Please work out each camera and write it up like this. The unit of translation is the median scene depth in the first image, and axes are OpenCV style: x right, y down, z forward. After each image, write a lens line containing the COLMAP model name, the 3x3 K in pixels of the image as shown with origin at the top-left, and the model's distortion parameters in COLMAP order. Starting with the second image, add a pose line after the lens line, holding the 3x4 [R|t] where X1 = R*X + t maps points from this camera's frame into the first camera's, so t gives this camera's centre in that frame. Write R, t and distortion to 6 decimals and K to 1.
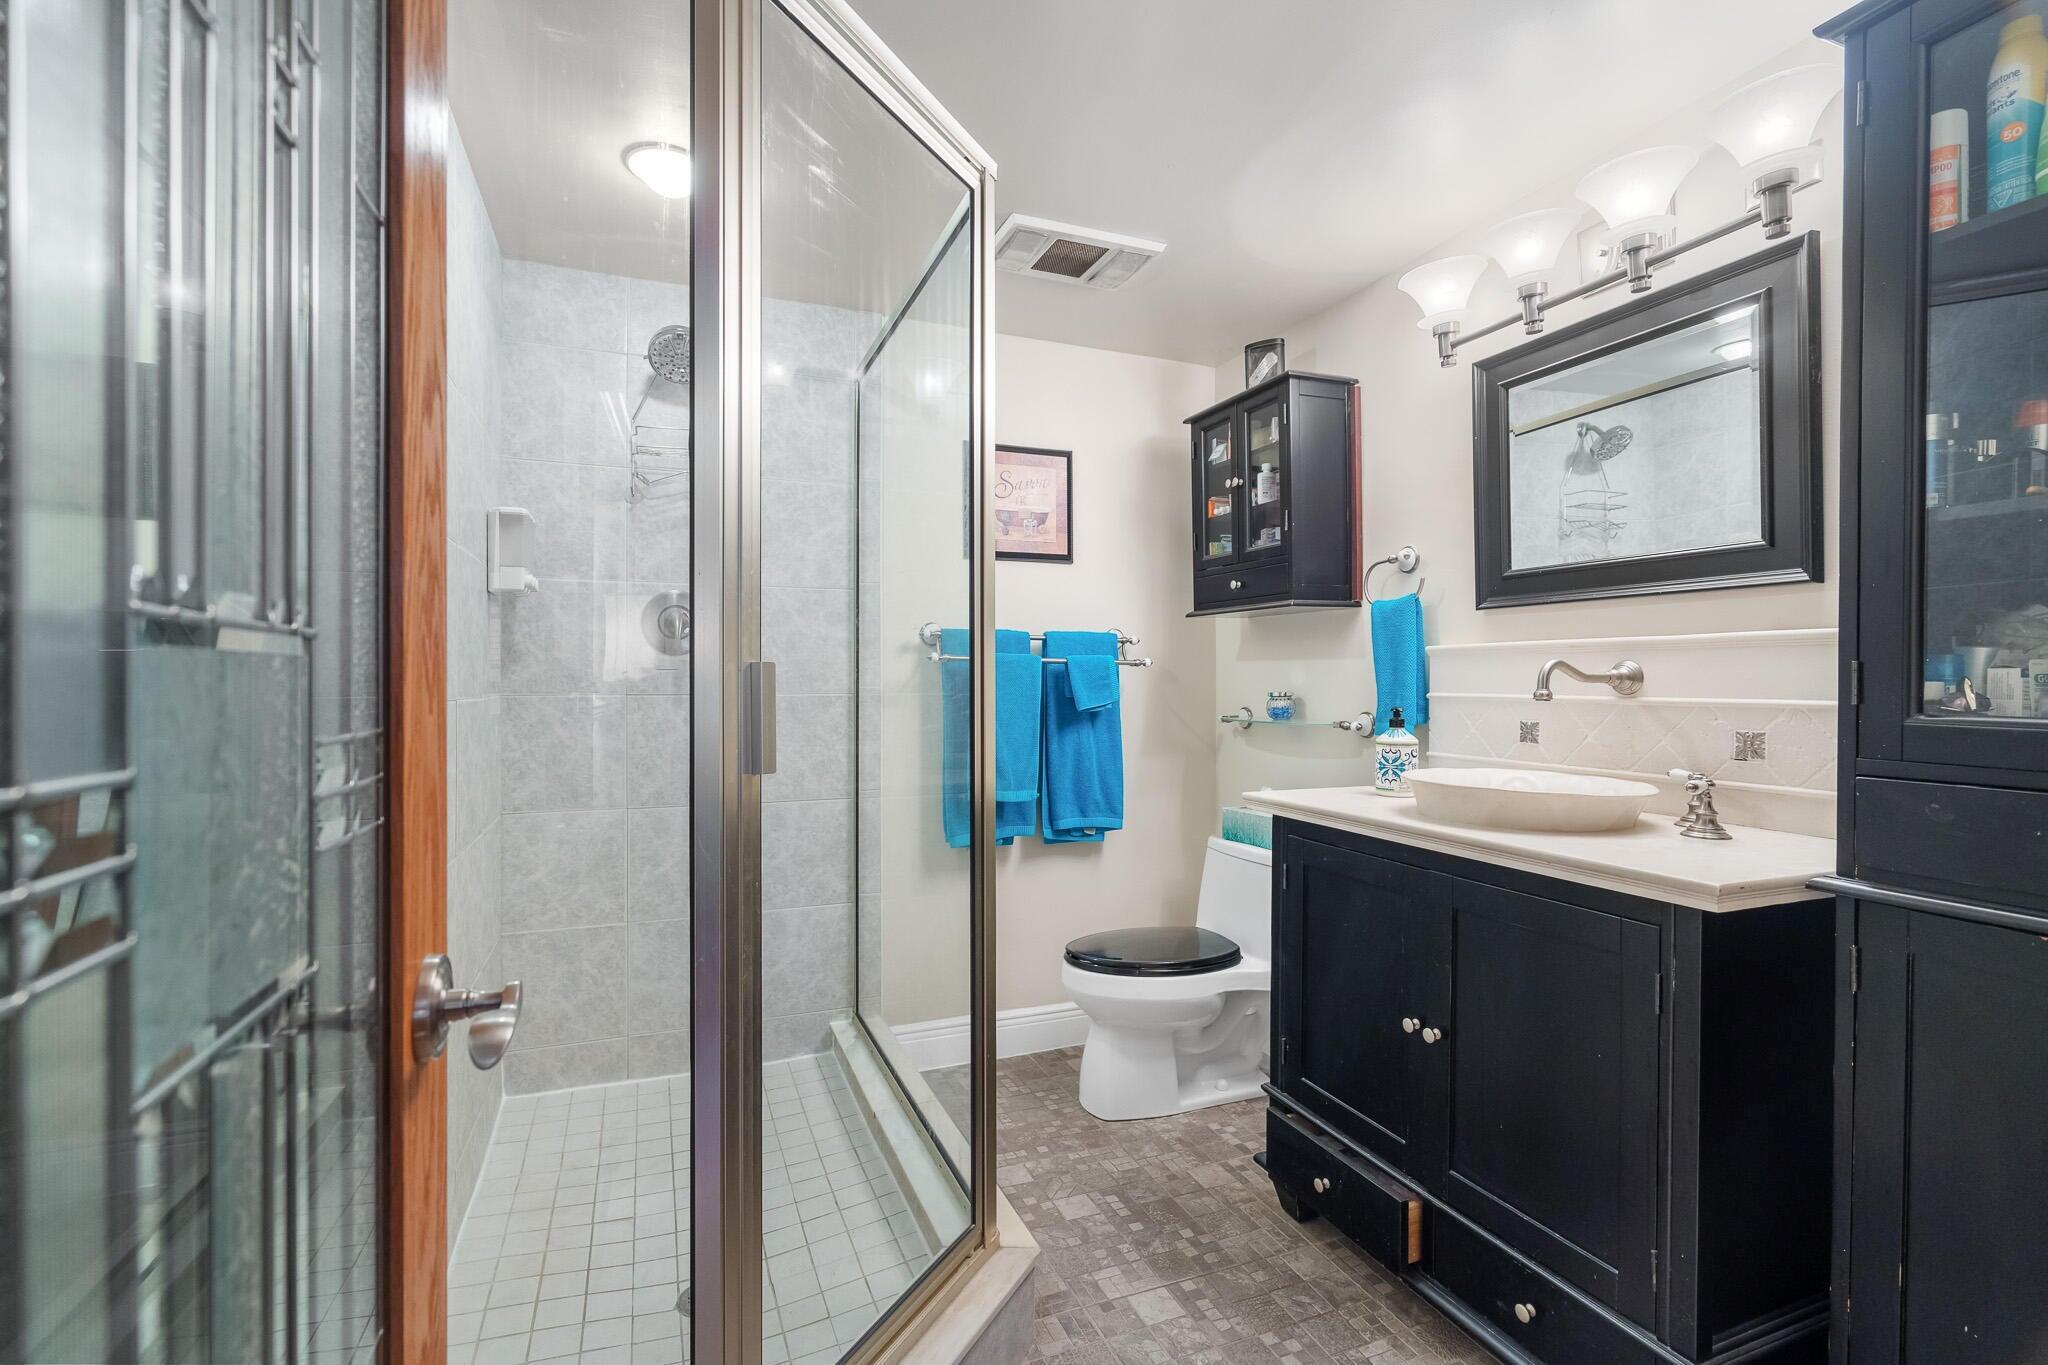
lens RADIAL K [[941.5, 0, 1025.0], [0, 941.5, 680.9], [0, 0, 1]] dist [-0.003406, 0.001108]
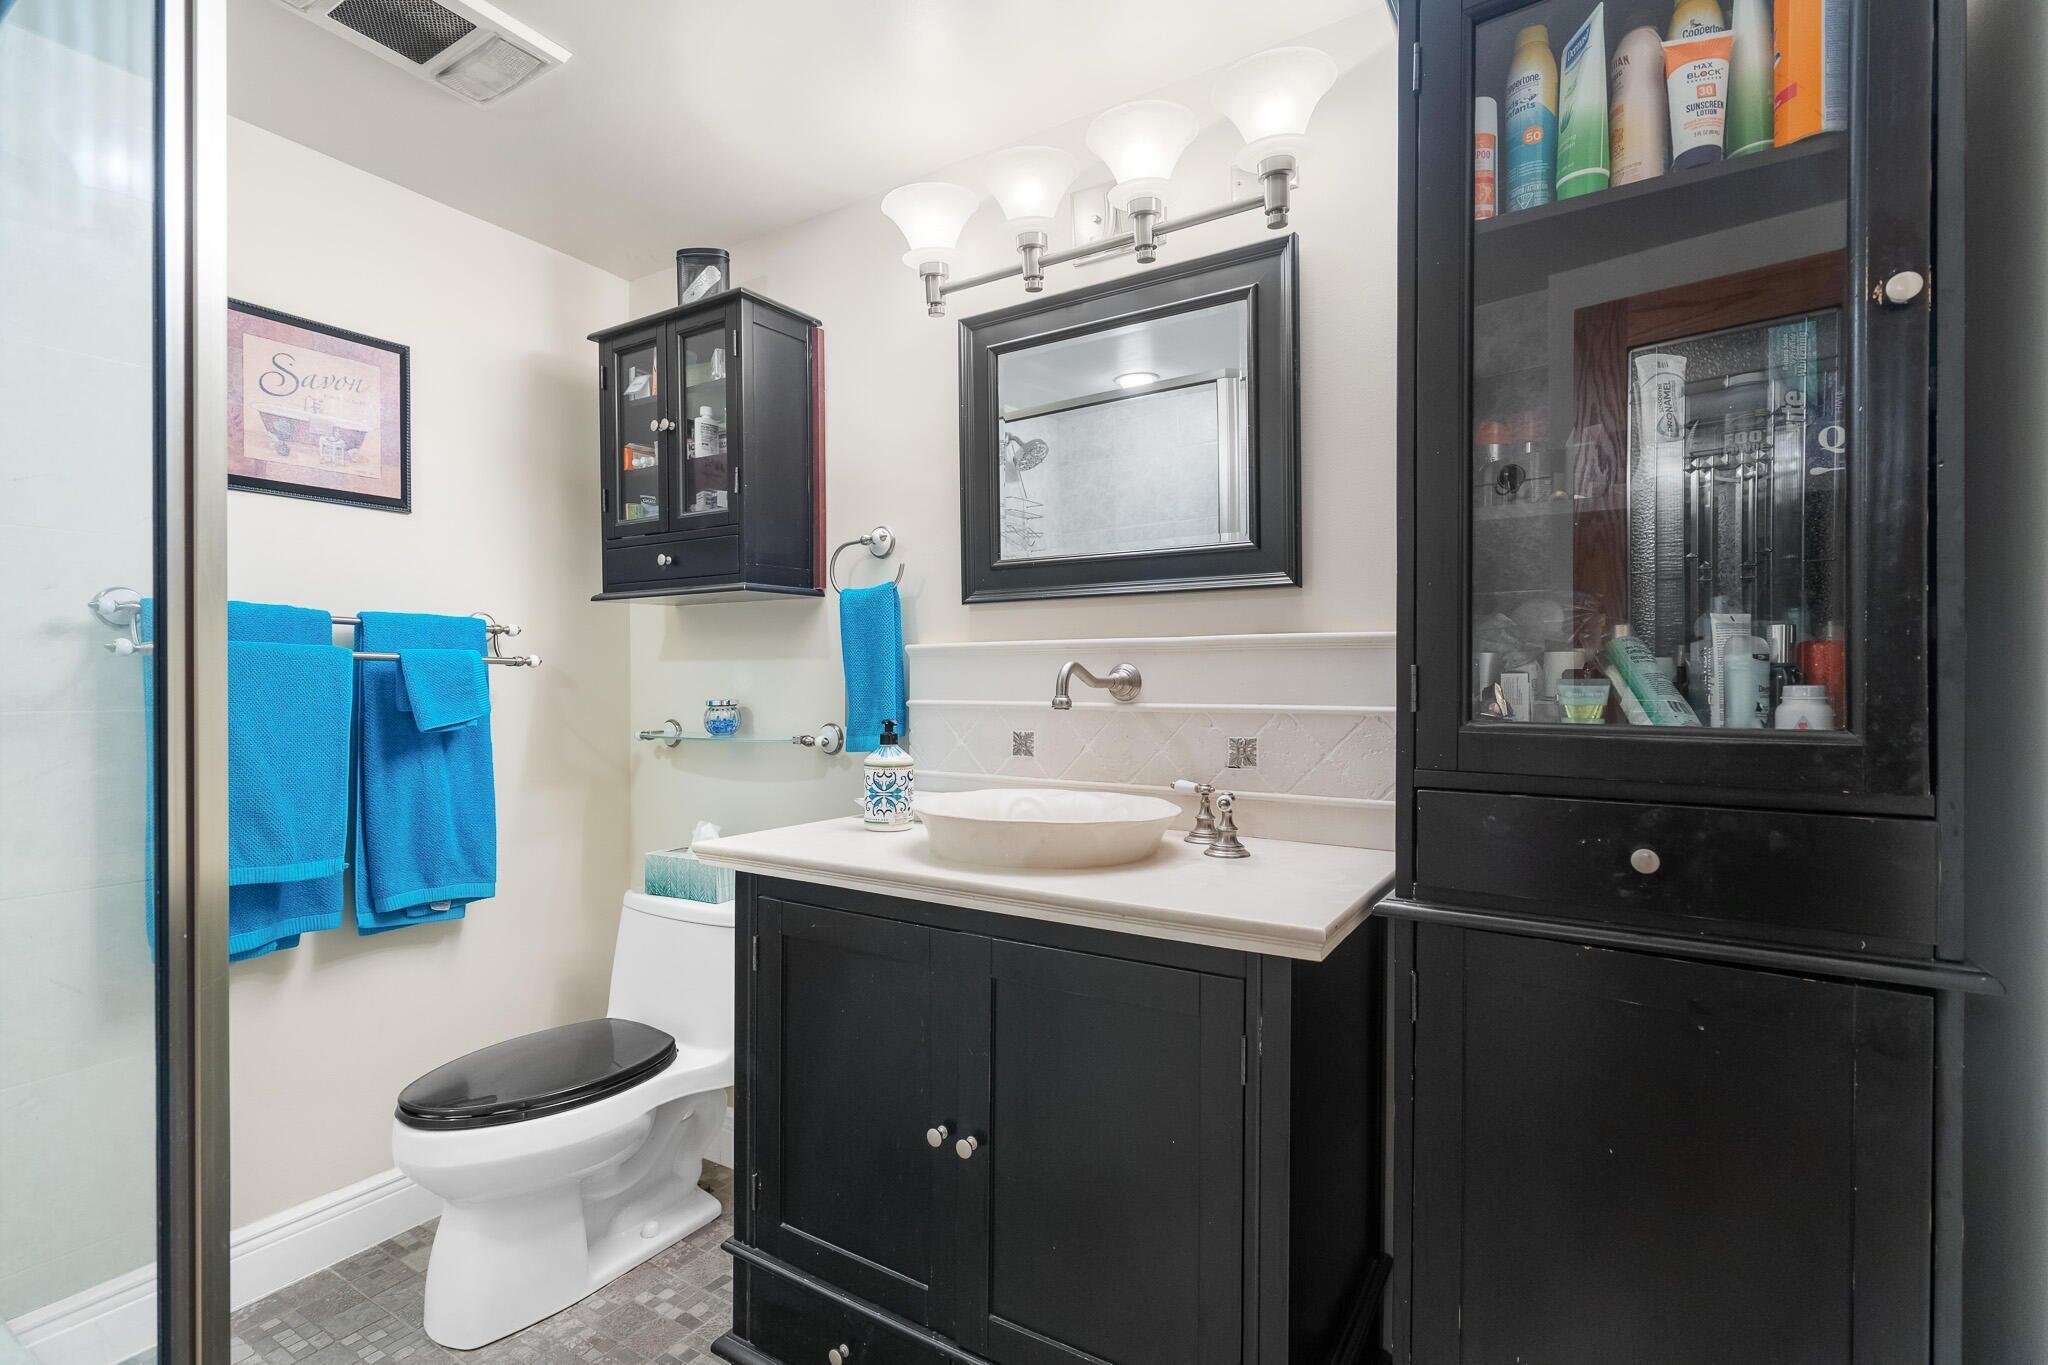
lens RADIAL K [[941.5, 0, 1023.5], [0, 941.5, 683.6], [0, 0, 1]] dist [-0.003406, 0.001108]
pose [[0.809470, -0.001658, 0.587159, 0.013047], [0.001986, 0.999998, 0.000085, -0.001885], [-0.587158, 0.001098, 0.809472, 0.242119]]
